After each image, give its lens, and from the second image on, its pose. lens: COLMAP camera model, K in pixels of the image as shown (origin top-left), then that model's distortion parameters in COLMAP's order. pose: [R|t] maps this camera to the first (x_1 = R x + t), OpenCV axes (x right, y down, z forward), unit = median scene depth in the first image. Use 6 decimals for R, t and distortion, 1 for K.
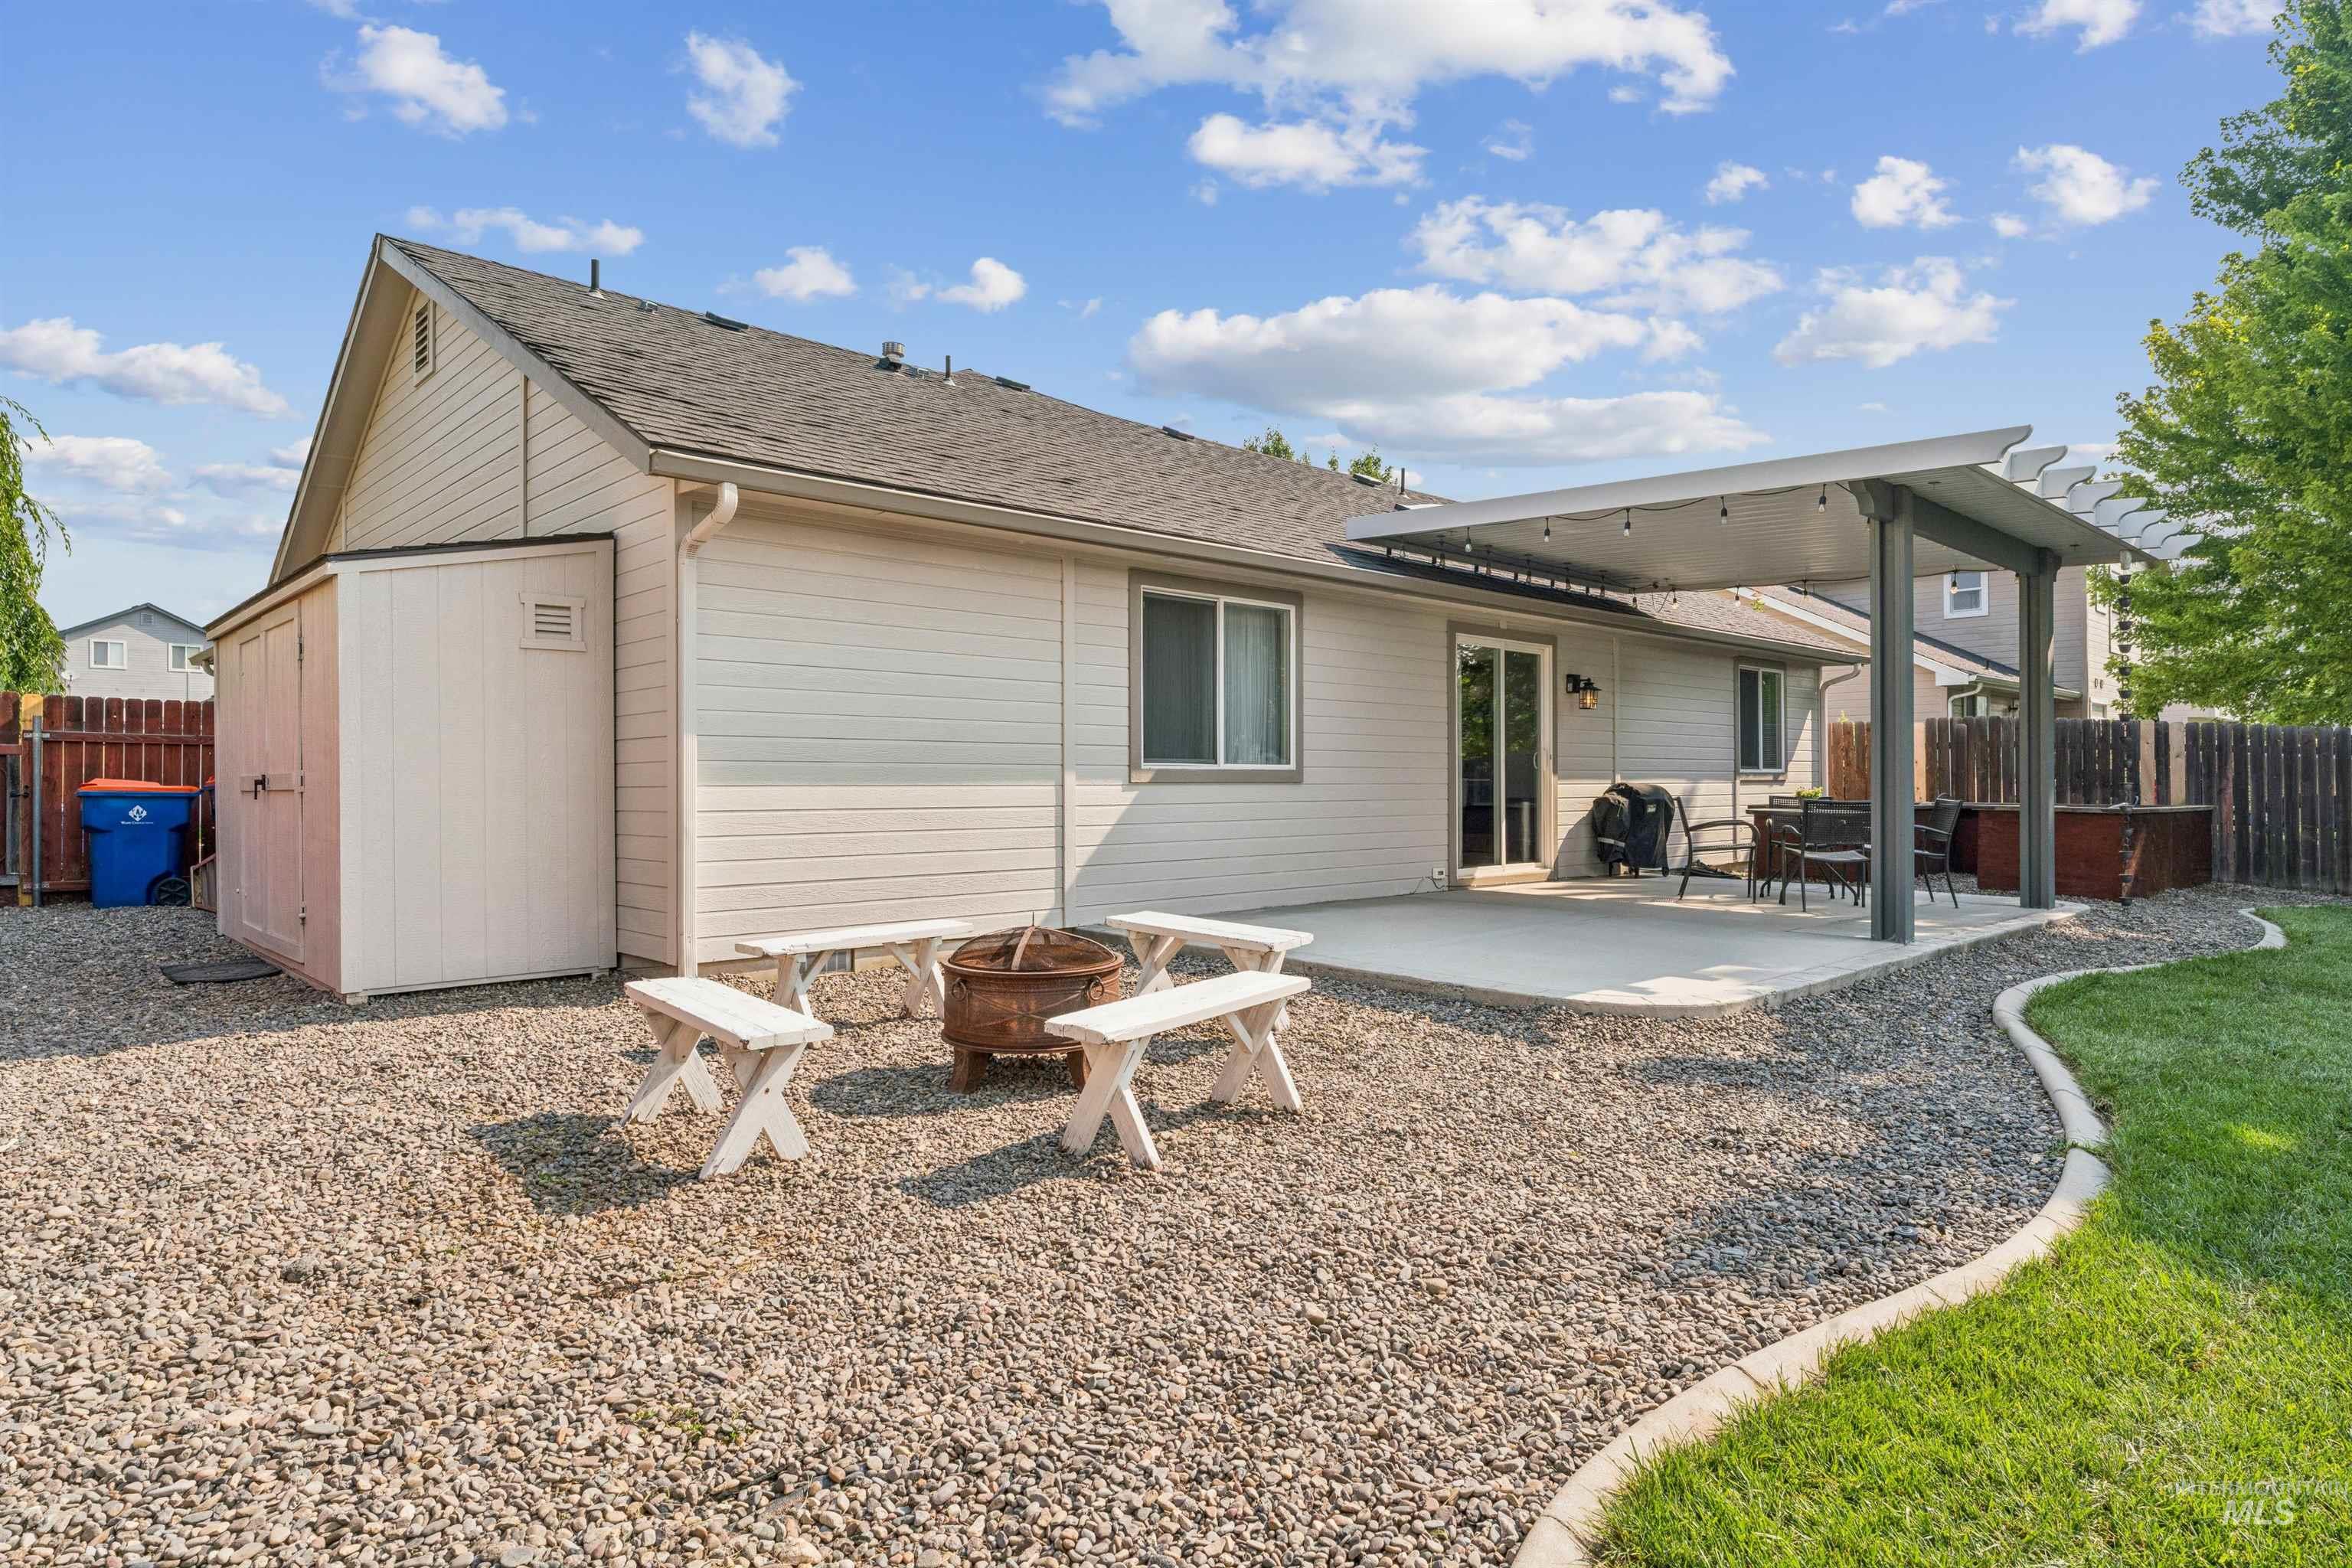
lens RADIAL K [[1311.9, 0, 1175.5], [0, 1311.9, 783.5], [0, 0, 1]] dist [-0.000027, -0.000397]
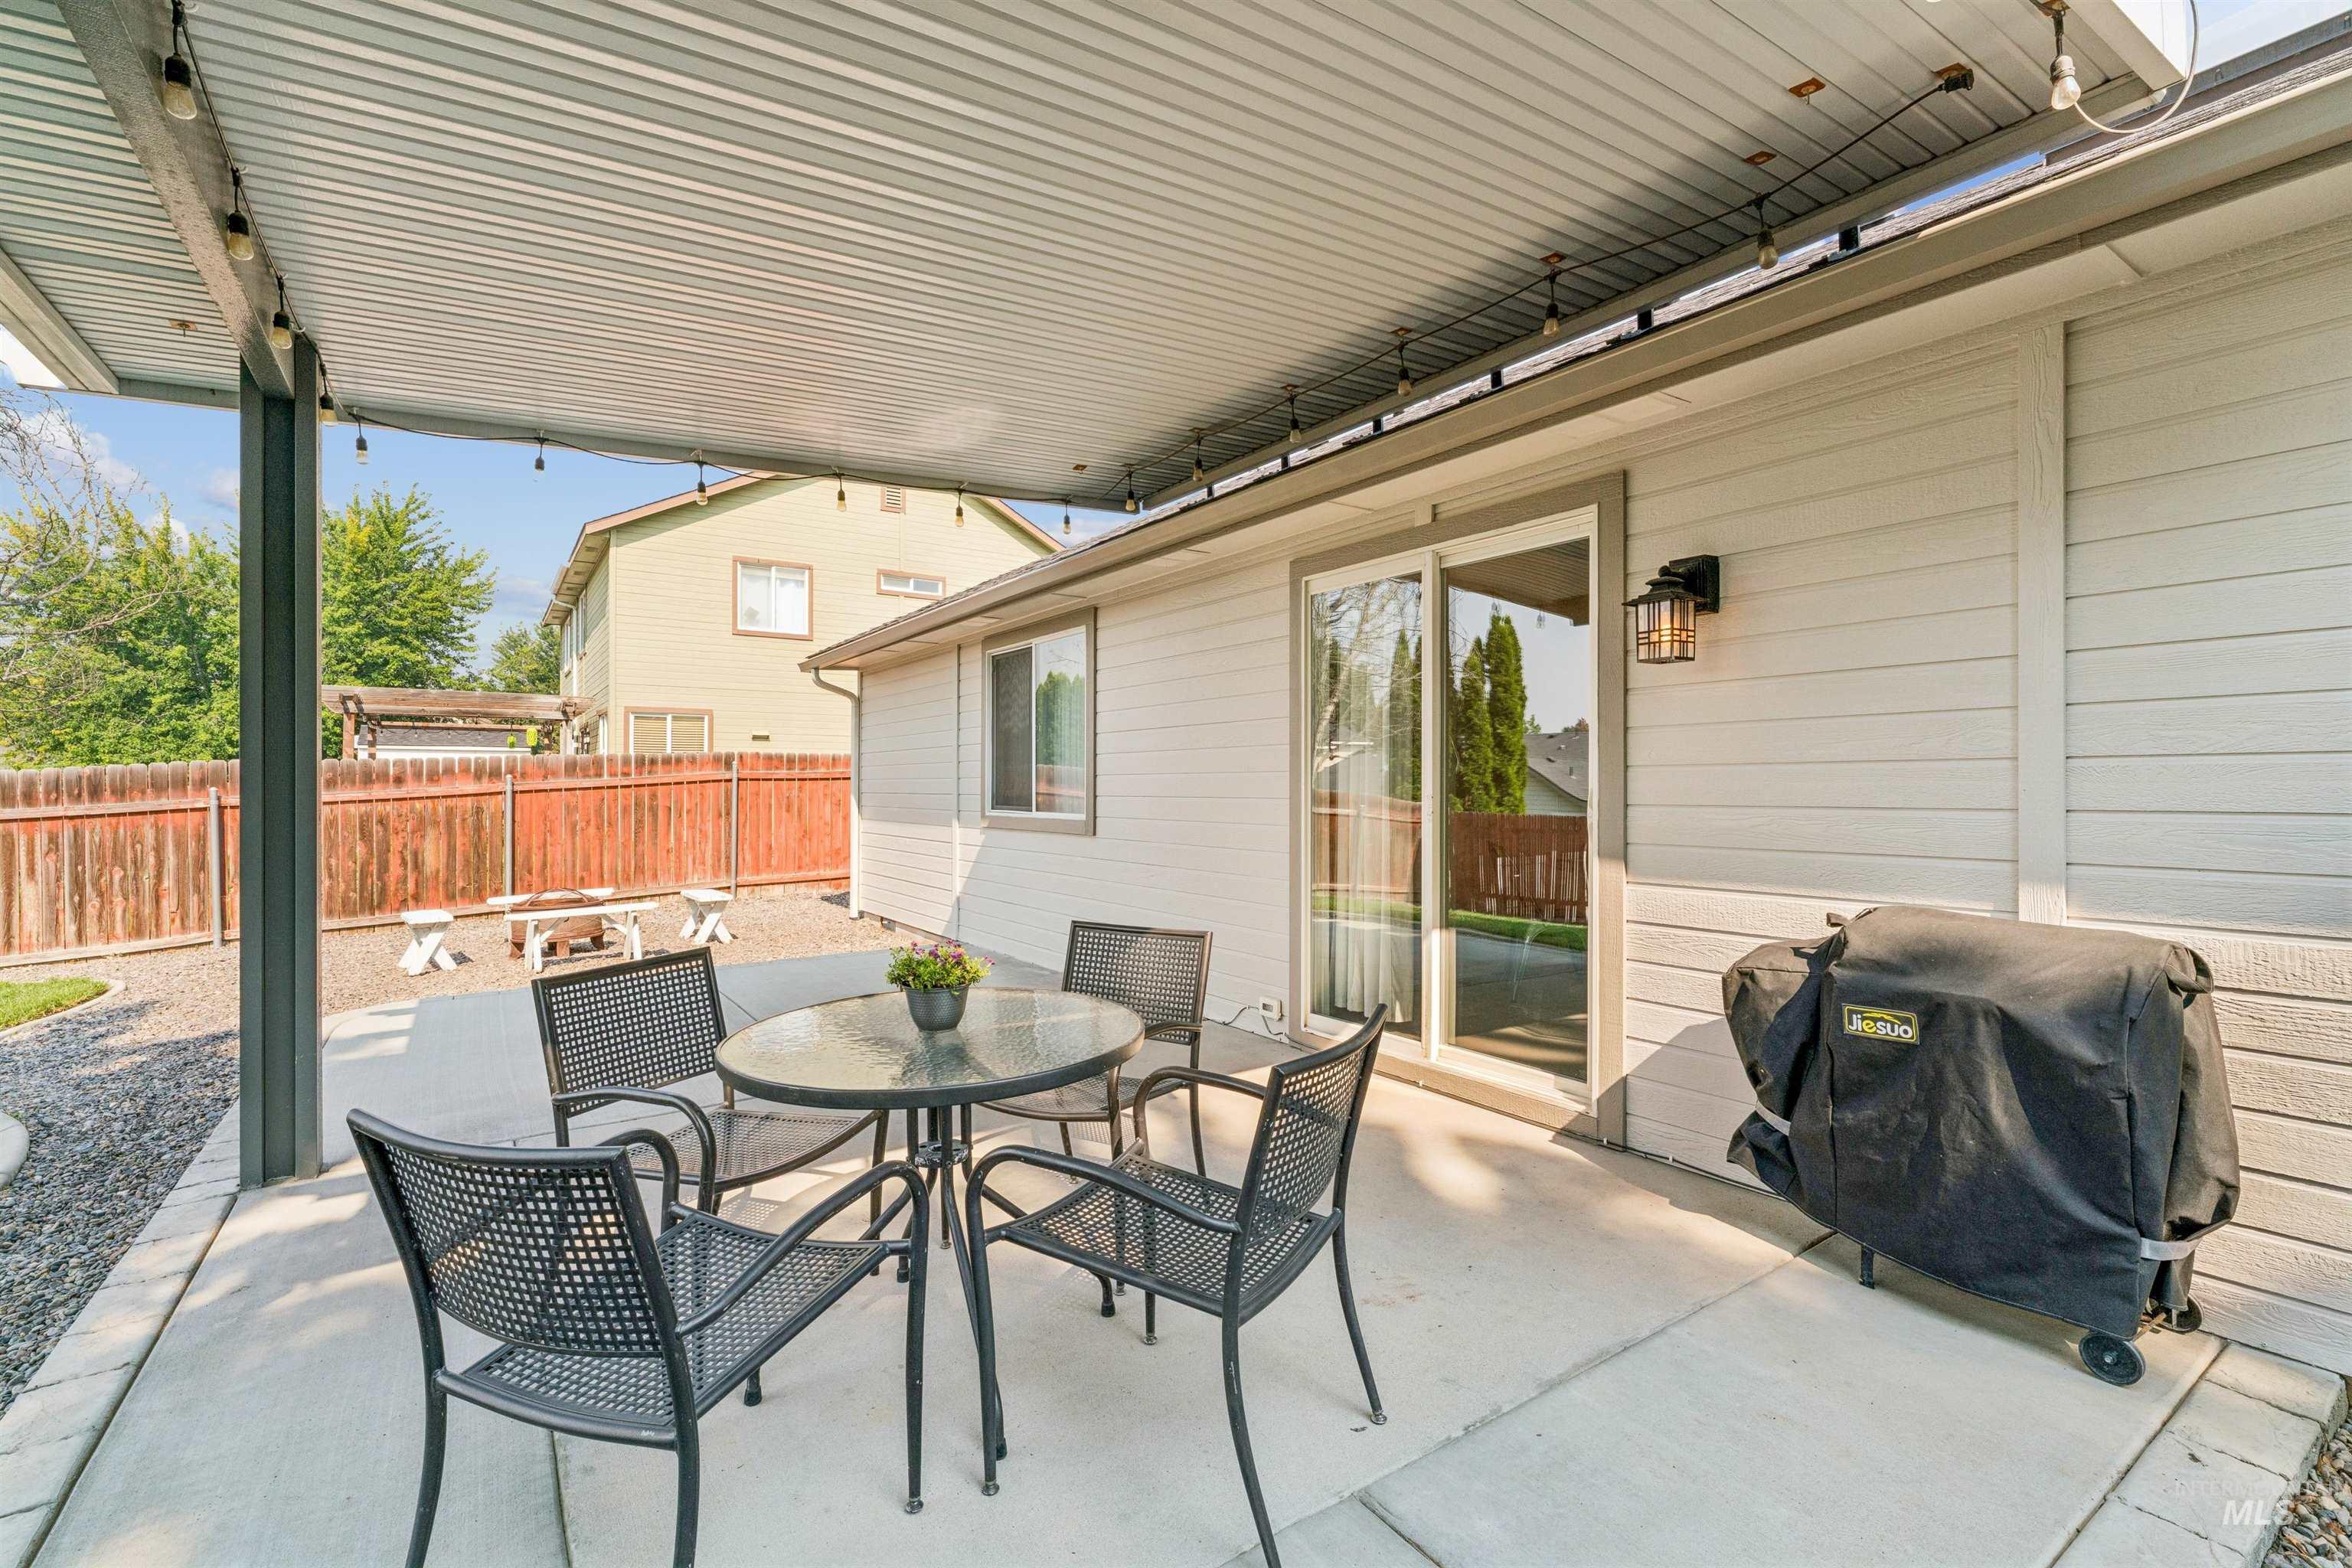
lens RADIAL K [[1048.0, 0, 1172.8], [0, 1048.0, 776.9], [0, 0, 1]] dist [-0.009397, 0.002185]
pose [[-0.157164, -0.005973, -0.987554, 0.663914], [0.002958, 0.999974, -0.006519, -0.030266], [0.987568, -0.003946, -0.157143, 1.035135]]
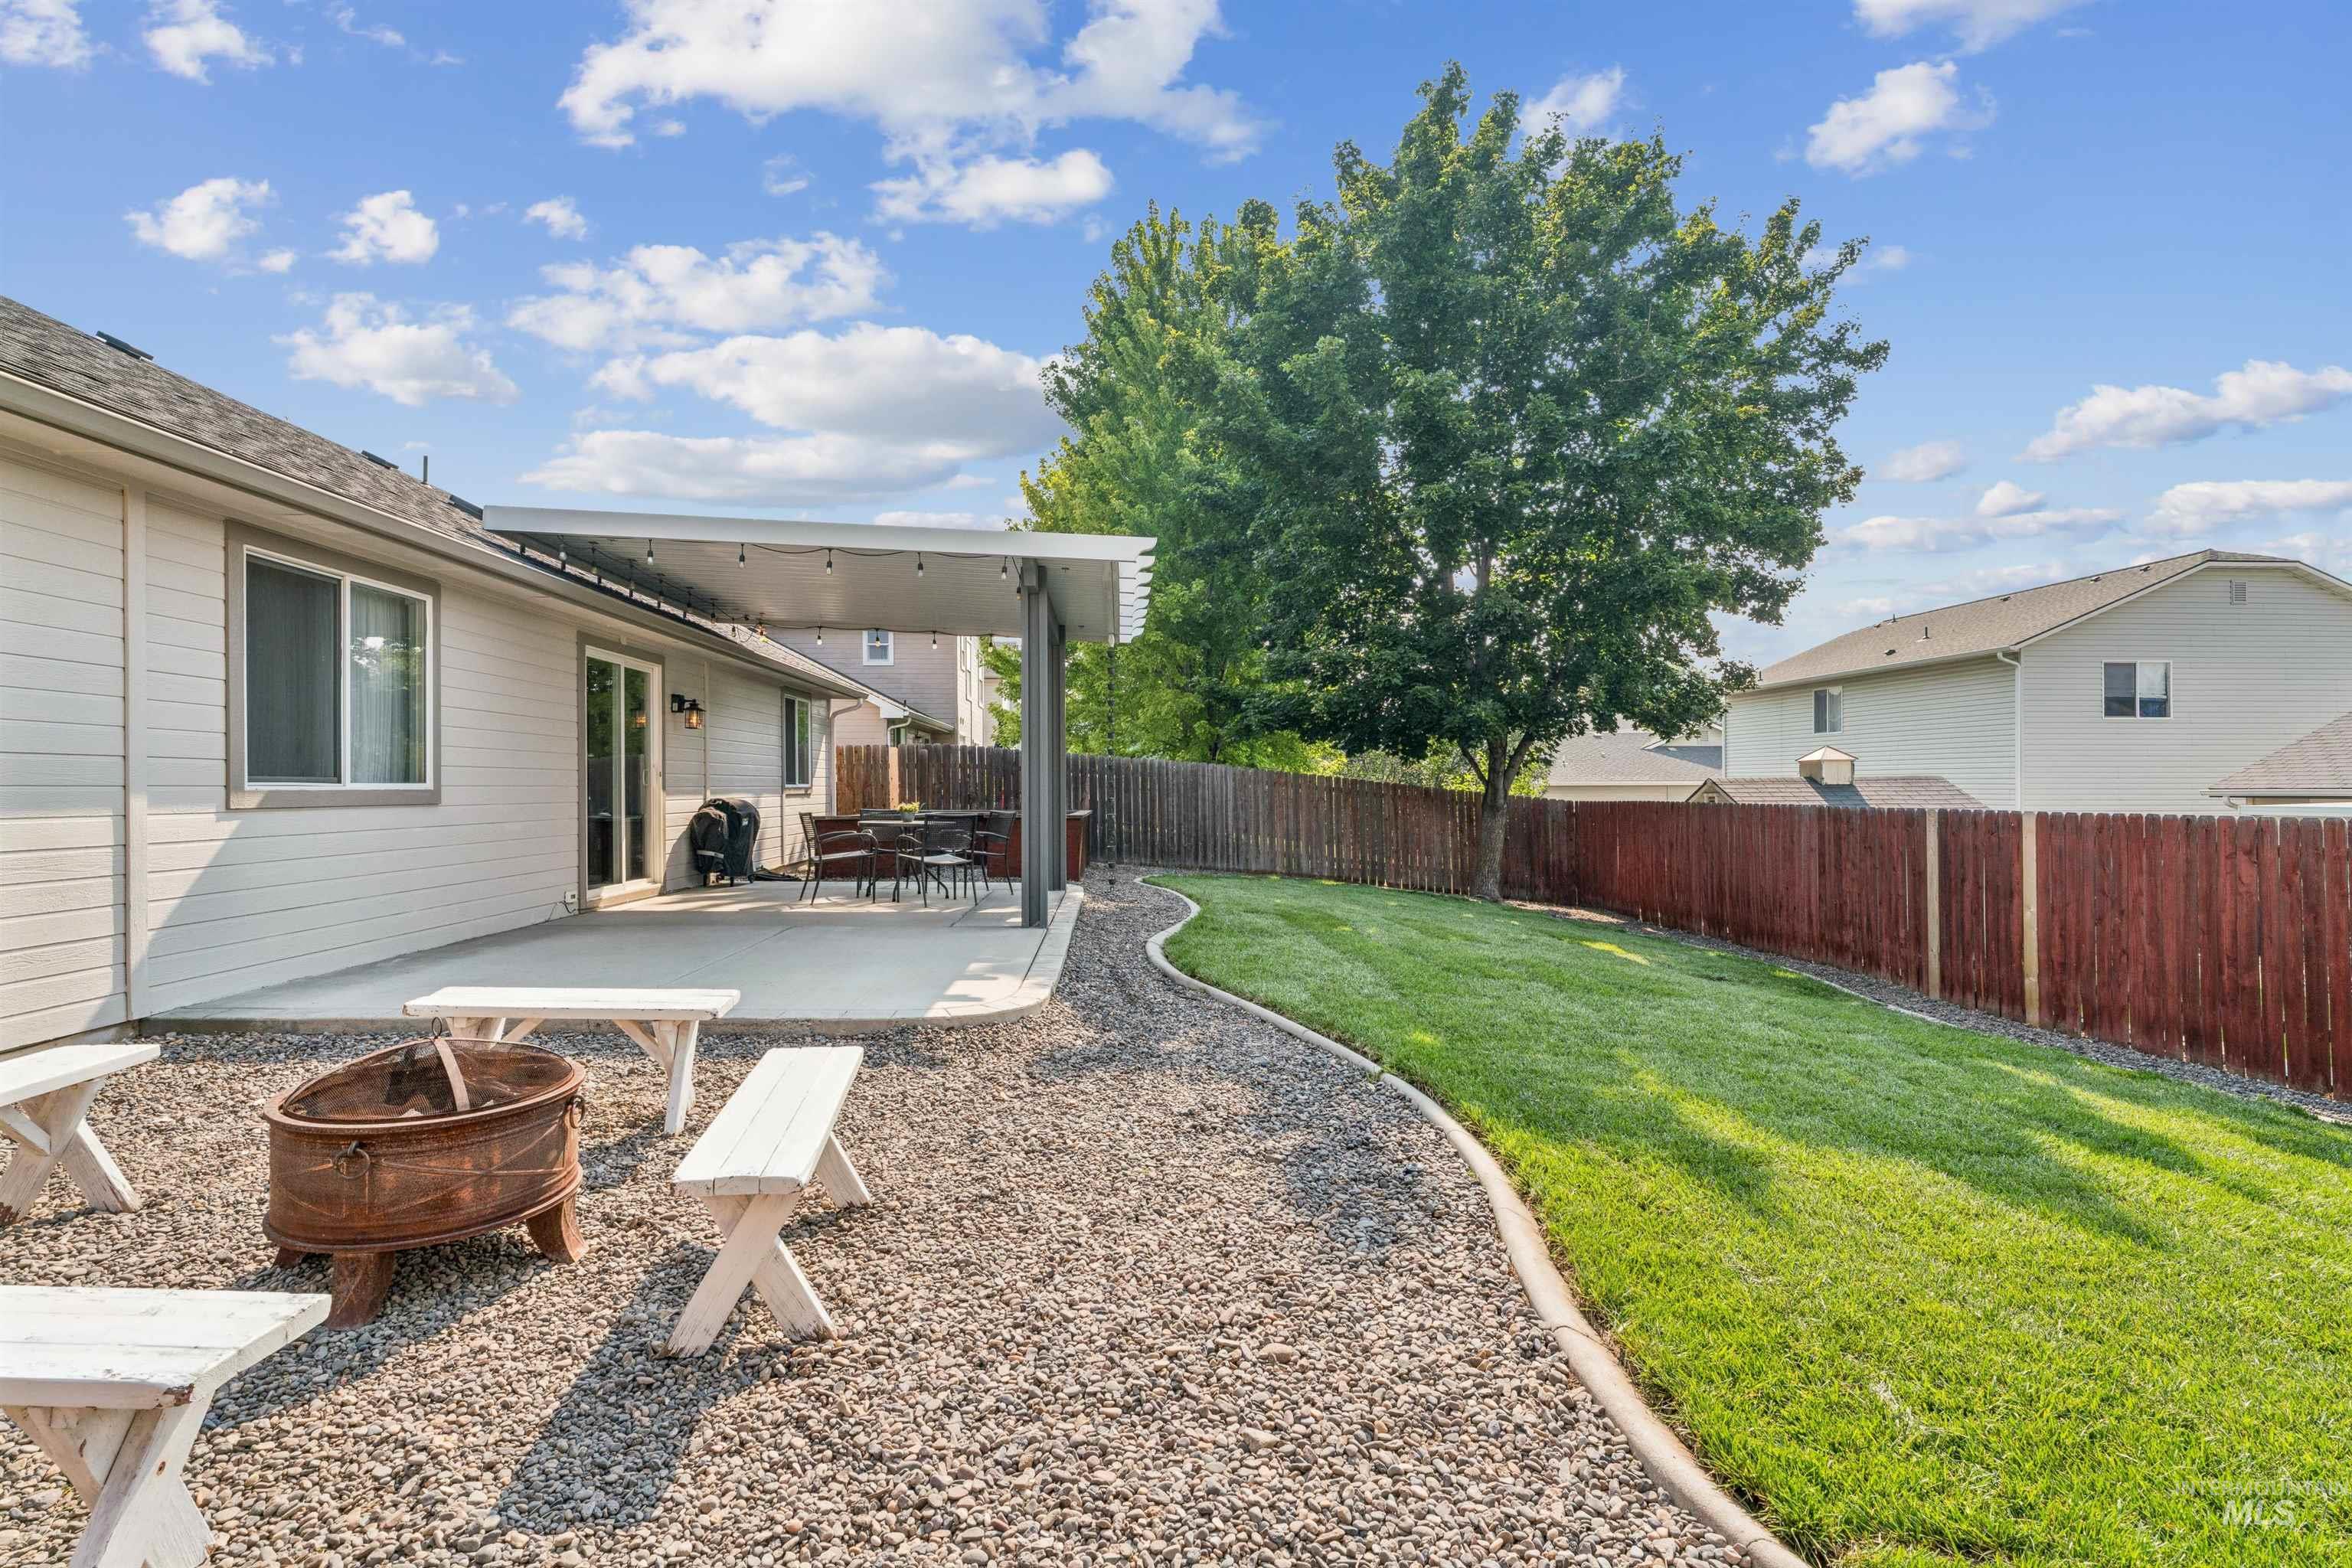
lens RADIAL K [[1116.8, 0, 1169.7], [0, 1116.8, 787.1], [0, 0, 1]] dist [-0.002135, 0.000476]
pose [[0.646728, 0.000098, 0.762721, -0.135308], [0.001535, 0.999998, -0.001429, -0.009028], [-0.762719, 0.002095, 0.646727, 0.149522]]
